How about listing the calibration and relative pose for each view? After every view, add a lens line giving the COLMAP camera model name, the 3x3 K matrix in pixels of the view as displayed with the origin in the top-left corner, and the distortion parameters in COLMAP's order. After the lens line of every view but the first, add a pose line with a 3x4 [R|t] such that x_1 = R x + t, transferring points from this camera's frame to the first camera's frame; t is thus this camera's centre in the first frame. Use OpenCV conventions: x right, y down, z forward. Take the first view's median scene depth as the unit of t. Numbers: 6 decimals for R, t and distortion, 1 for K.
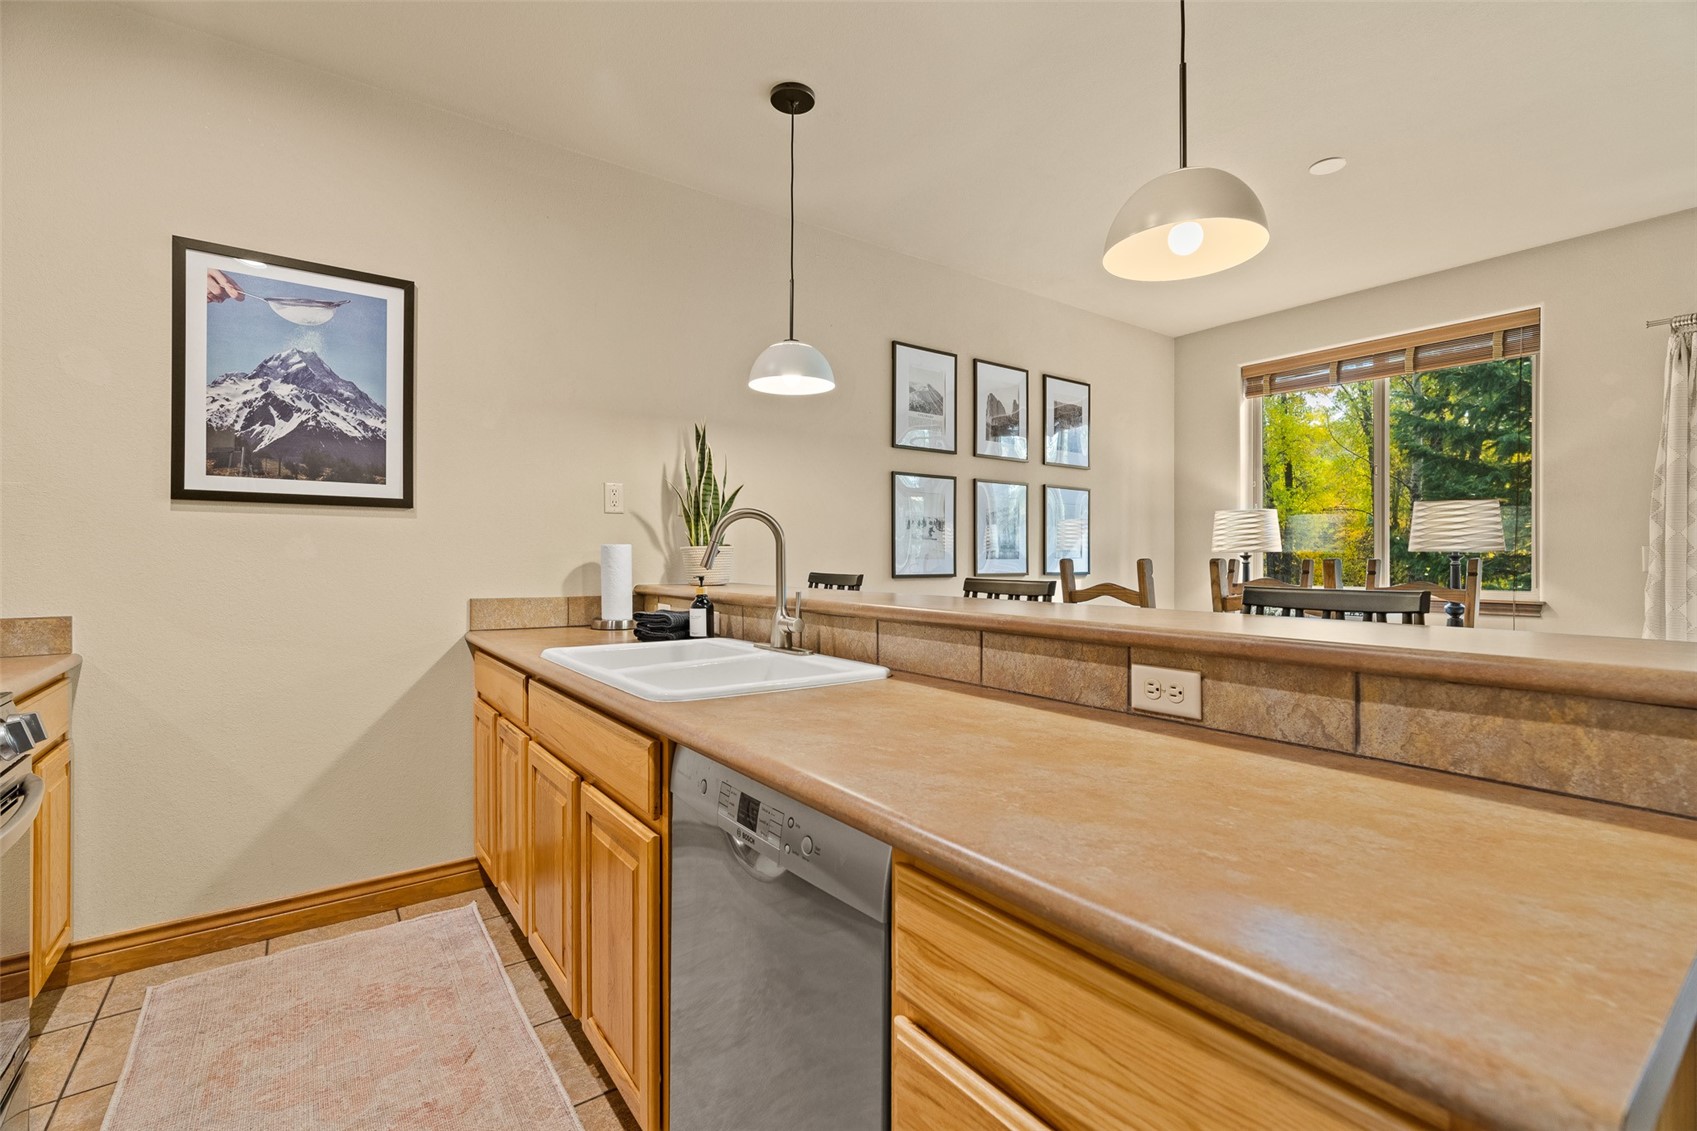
lens RADIAL K [[760.6, 0, 850.6], [0, 760.6, 558.7], [0, 0, 1]] dist [-0.006313, 0.002273]
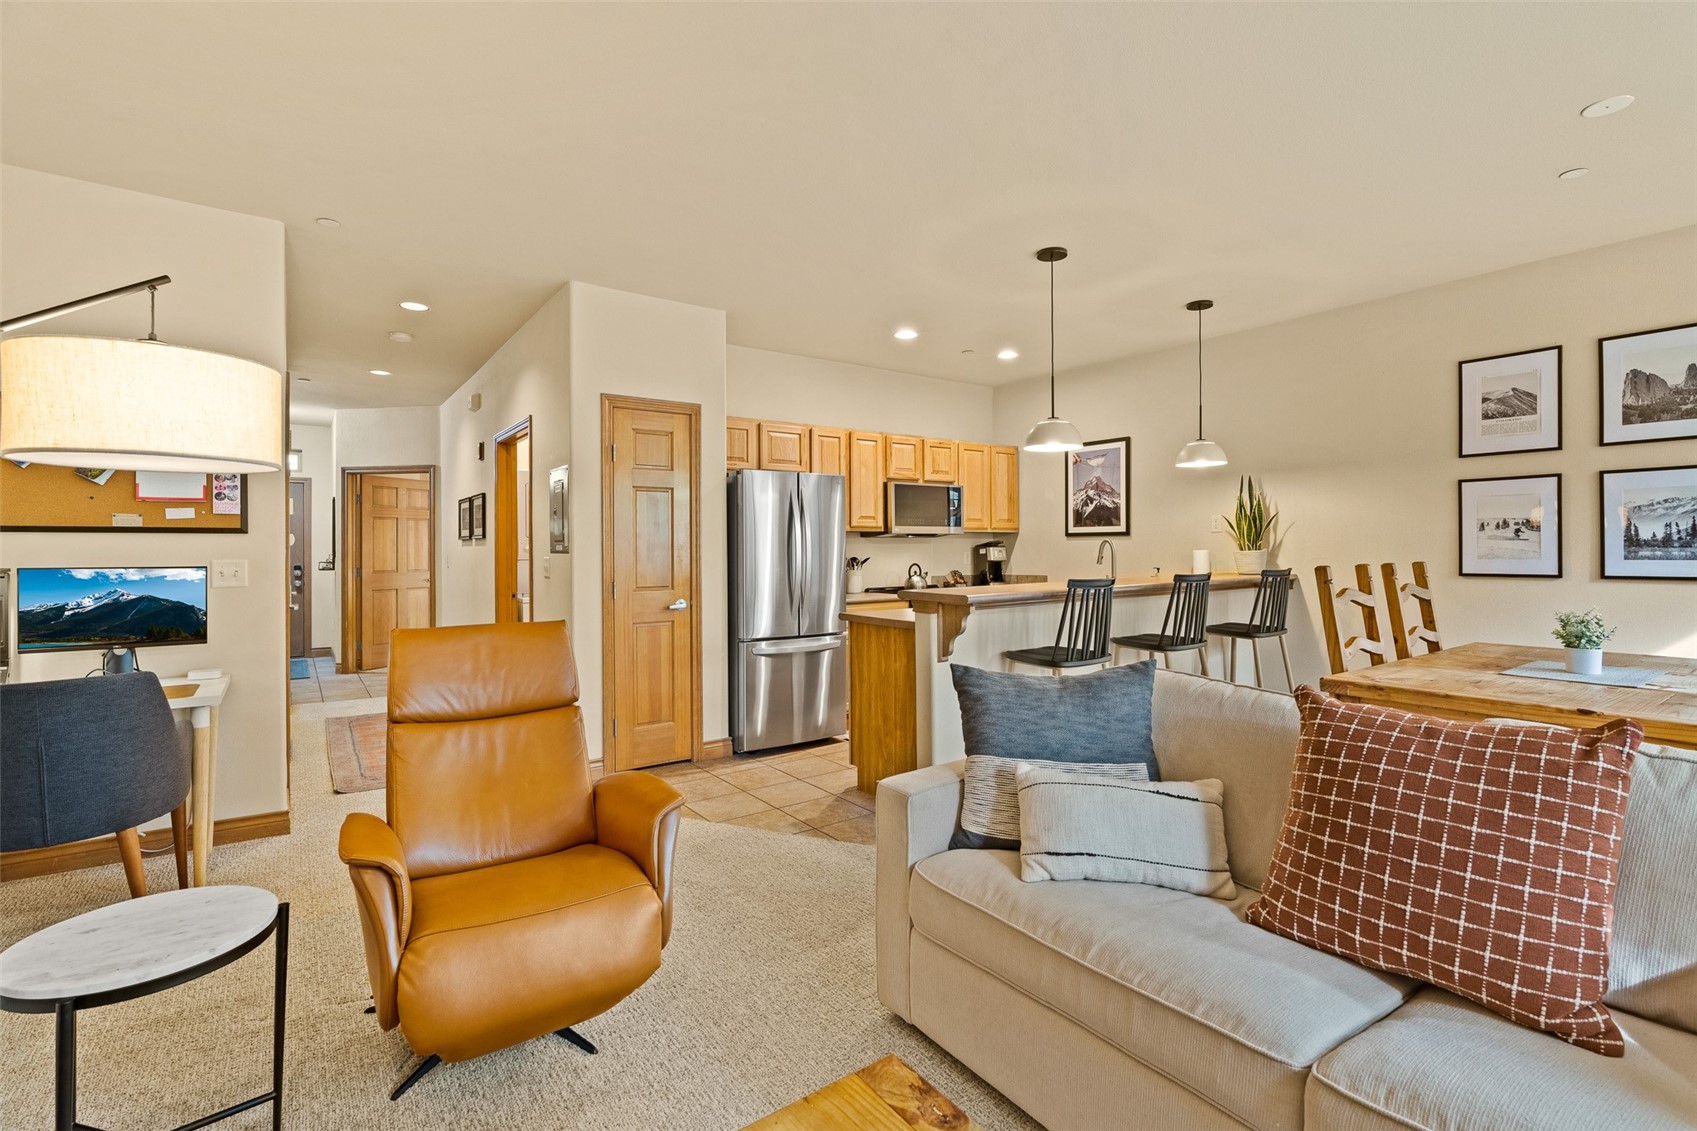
lens RADIAL K [[760.6, 0, 847.3], [0, 760.6, 555.2], [0, 0, 1]] dist [-0.006313, 0.002273]
pose [[-0.015296, 0.007770, -0.999853, 1.809151], [0.009487, 0.999926, 0.007626, -0.033506], [0.999838, -0.009369, -0.015369, 0.190393]]
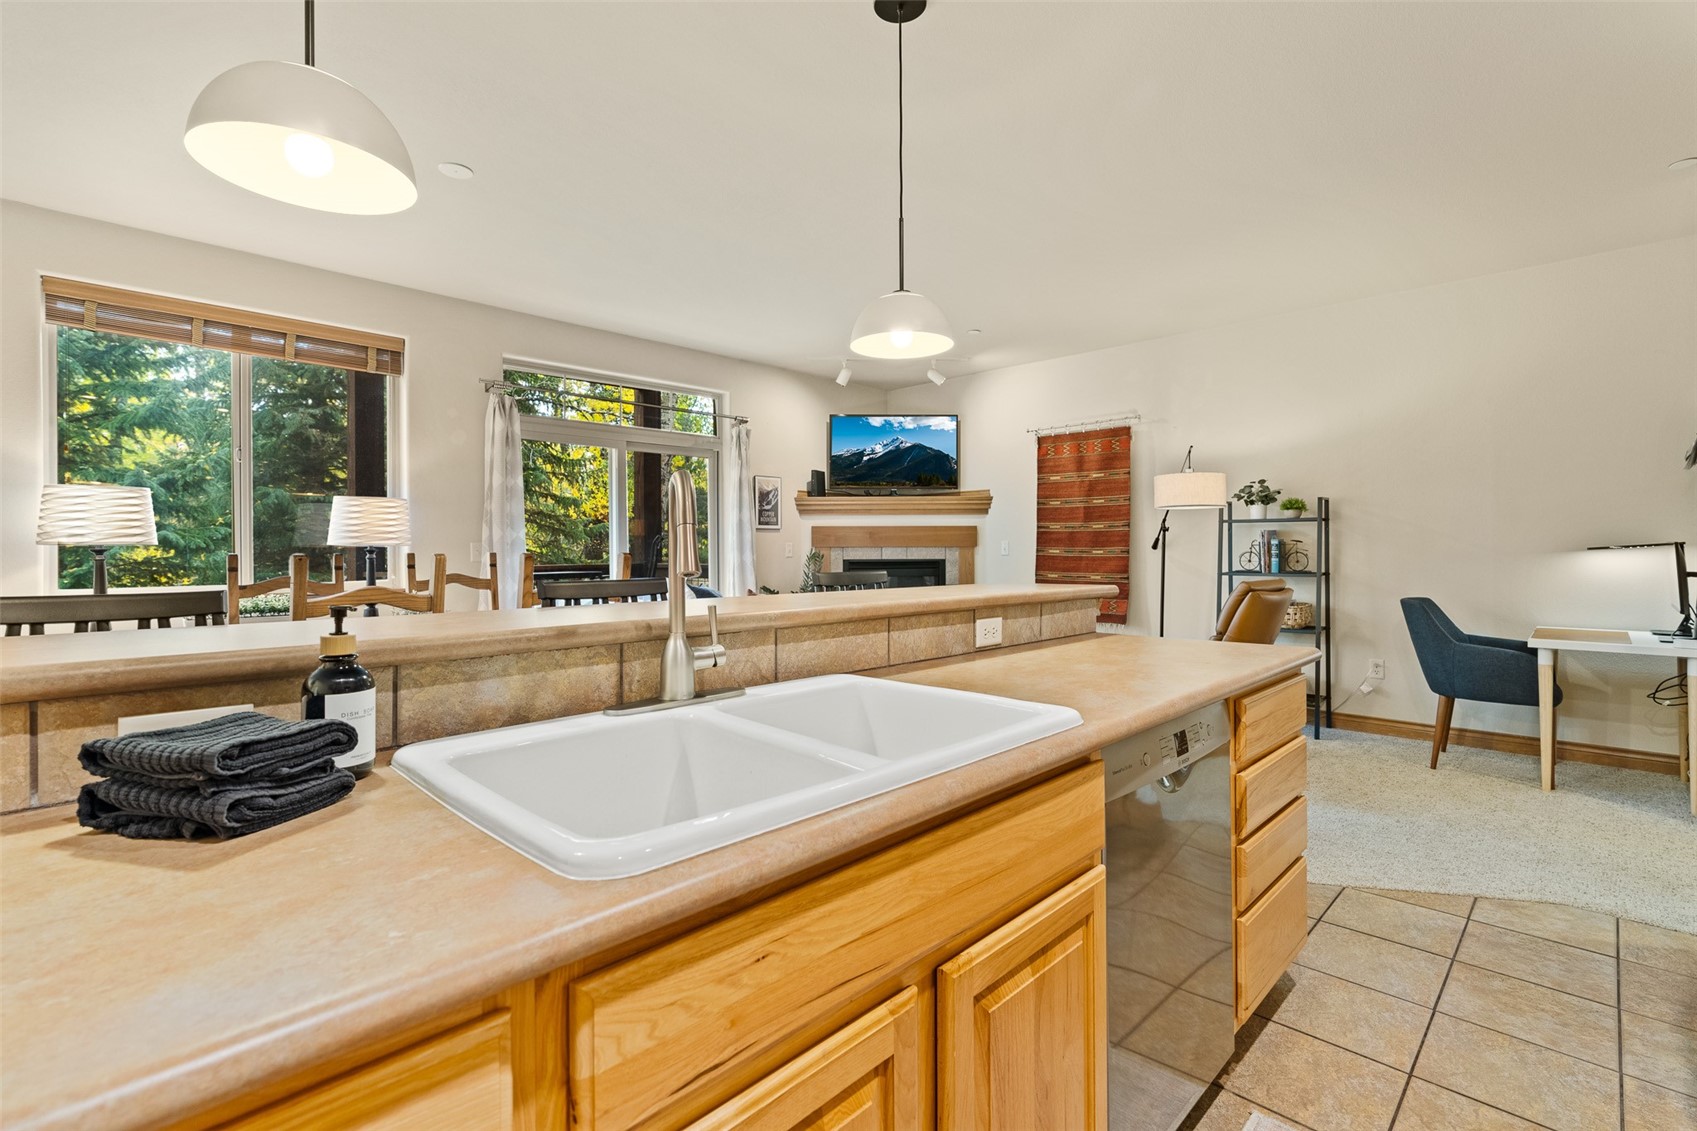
lens RADIAL K [[760.6, 0, 843.9], [0, 760.6, 562.2], [0, 0, 1]] dist [-0.006313, 0.002273]
pose [[-0.147073, -0.016534, 0.988987, -0.578335], [0.003994, 0.999842, 0.017309, -0.005382], [-0.989118, 0.006496, -0.146984, 0.752553]]
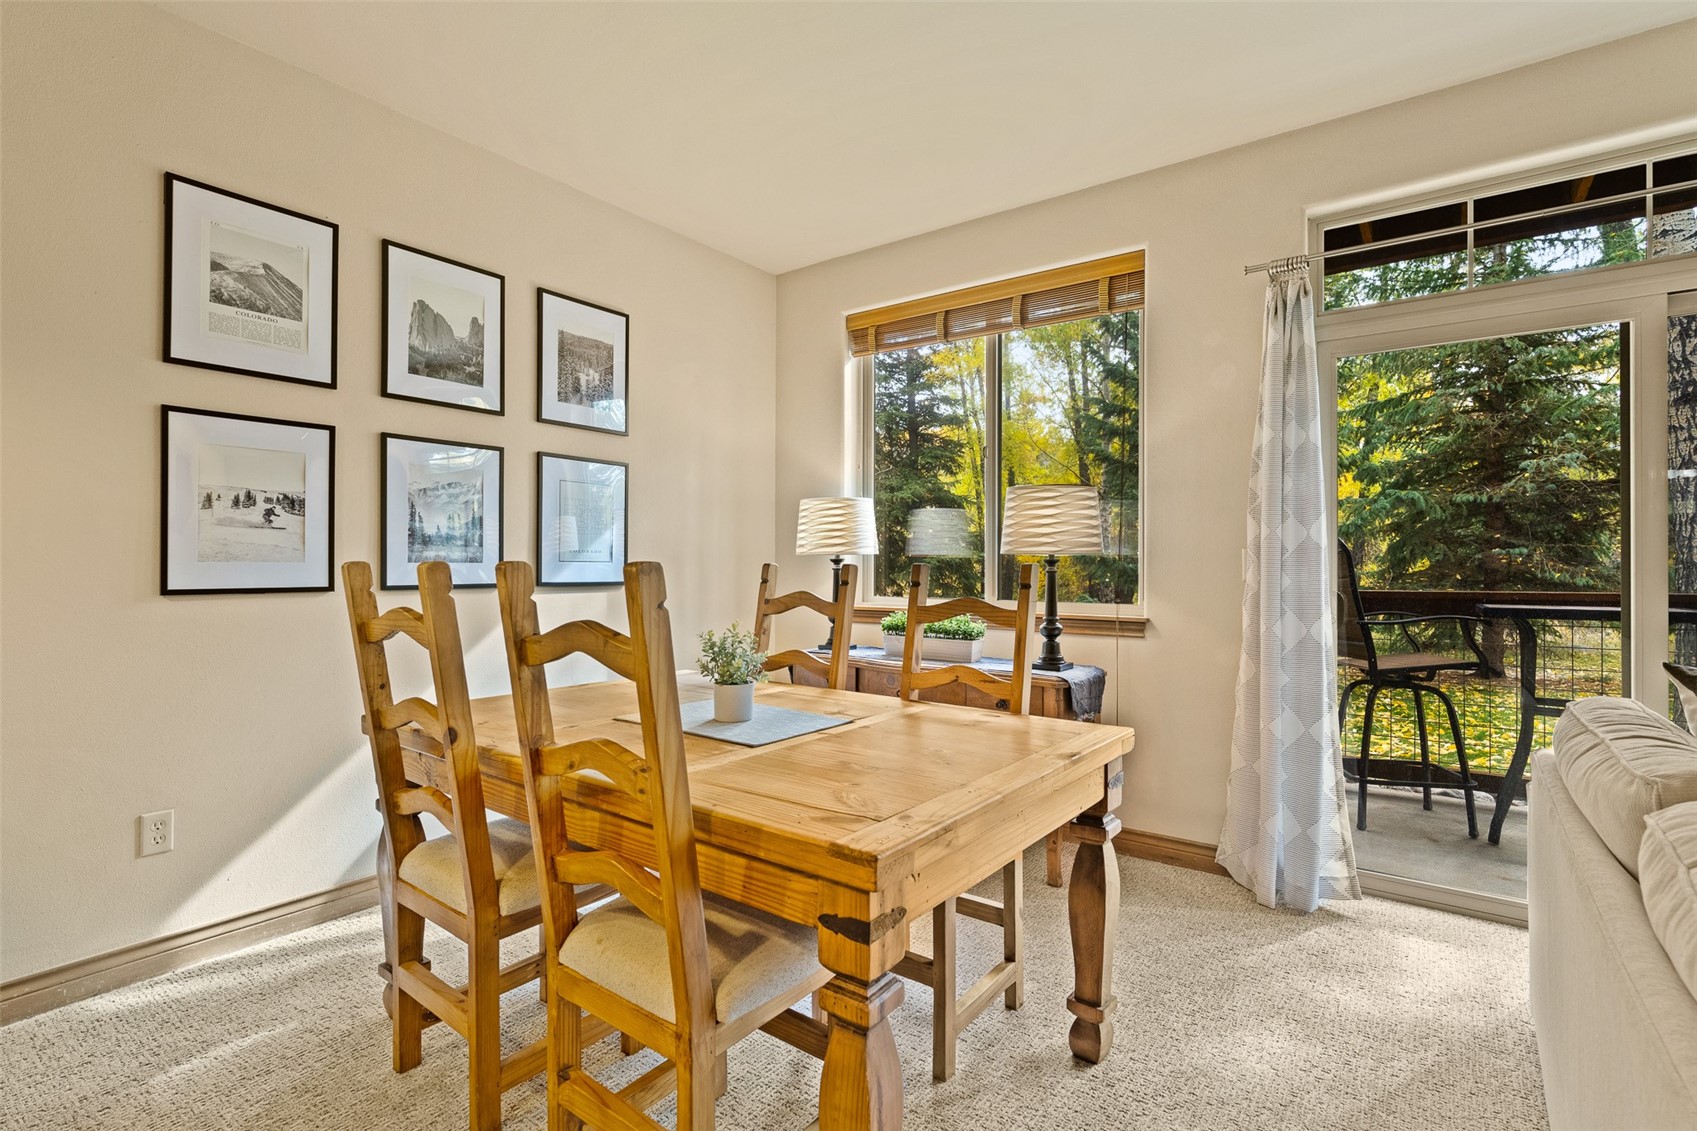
lens RADIAL K [[793.2, 0, 858.6], [0, 793.2, 558.3], [0, 0, 1]] dist [-0.000934, -0.000241]
pose [[0.954771, 0.004825, 0.297303, 0.572537], [-0.003139, 0.999976, -0.006146, 0.000211], [-0.297325, 0.004935, 0.954763, 0.447399]]
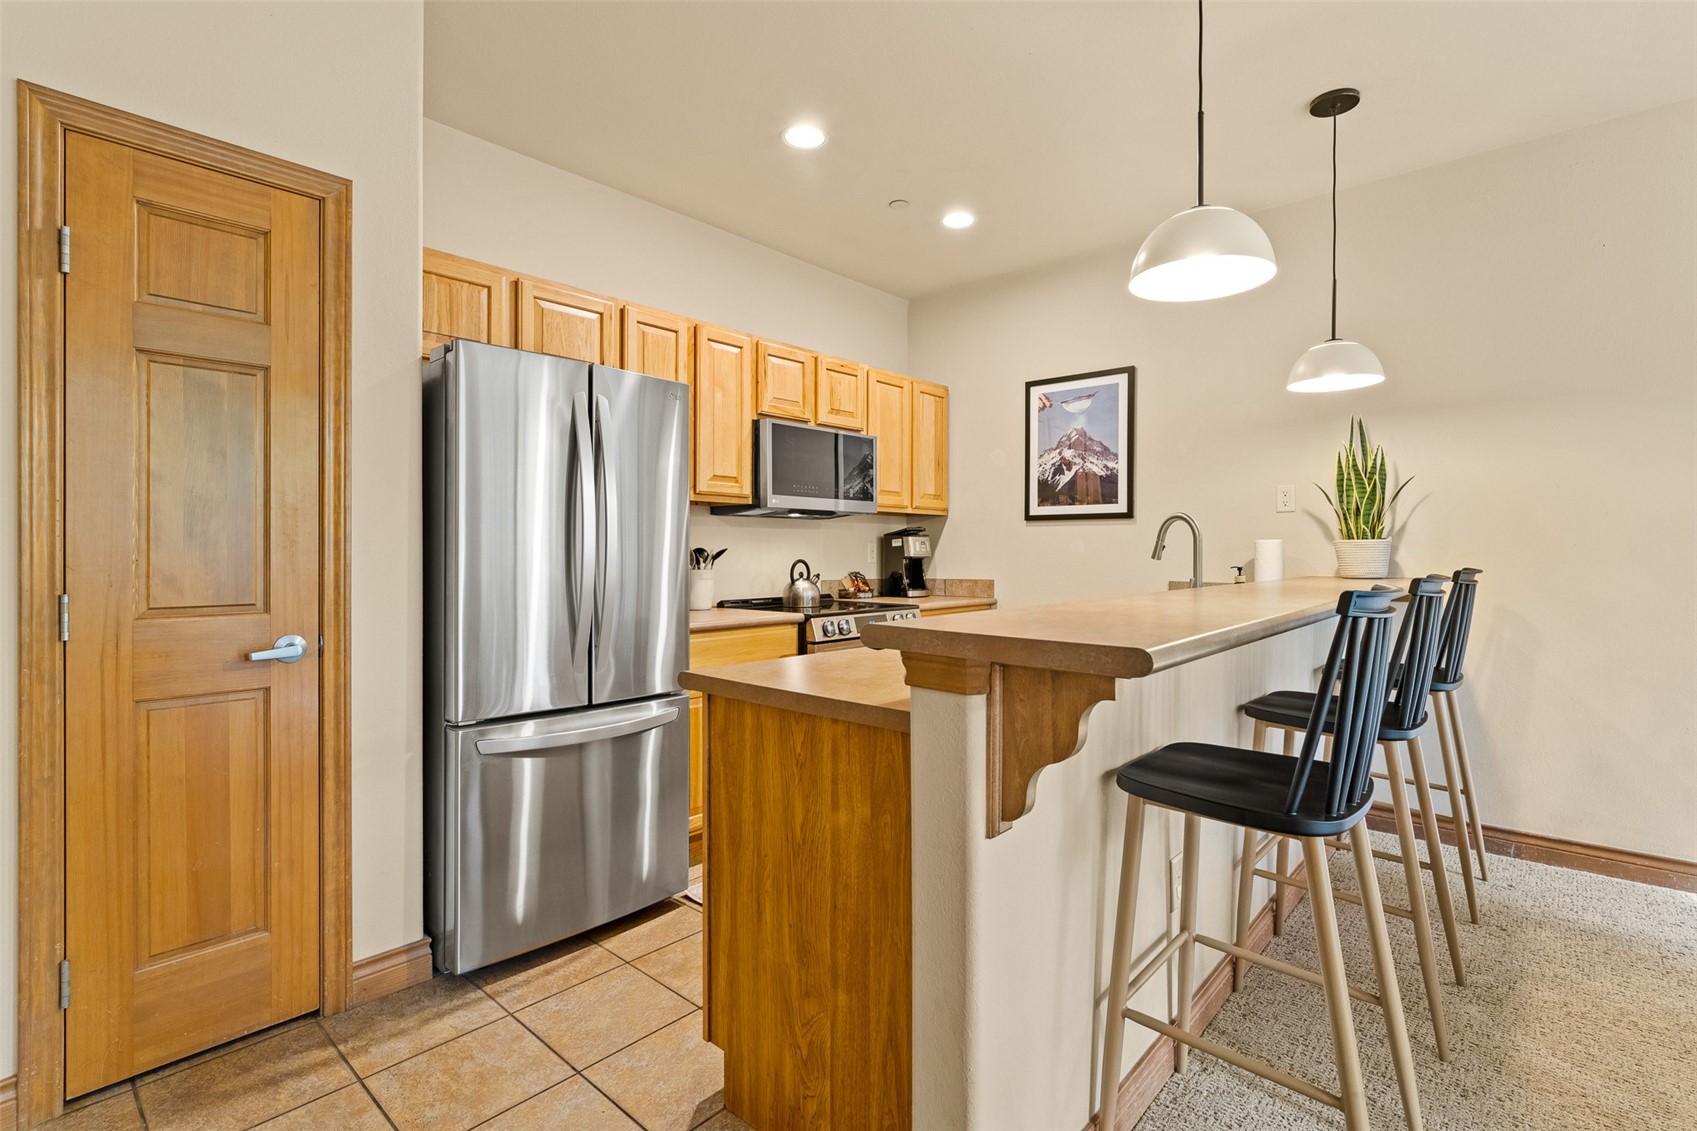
lens RADIAL K [[793.2, 0, 849.7], [0, 793.2, 556.5], [0, 0, 1]] dist [-0.000934, -0.000241]
pose [[0.200085, 0.007094, -0.979753, 0.871094], [-0.000578, 0.999974, 0.007122, -0.002377], [0.979778, -0.000858, 0.200084, 0.152236]]
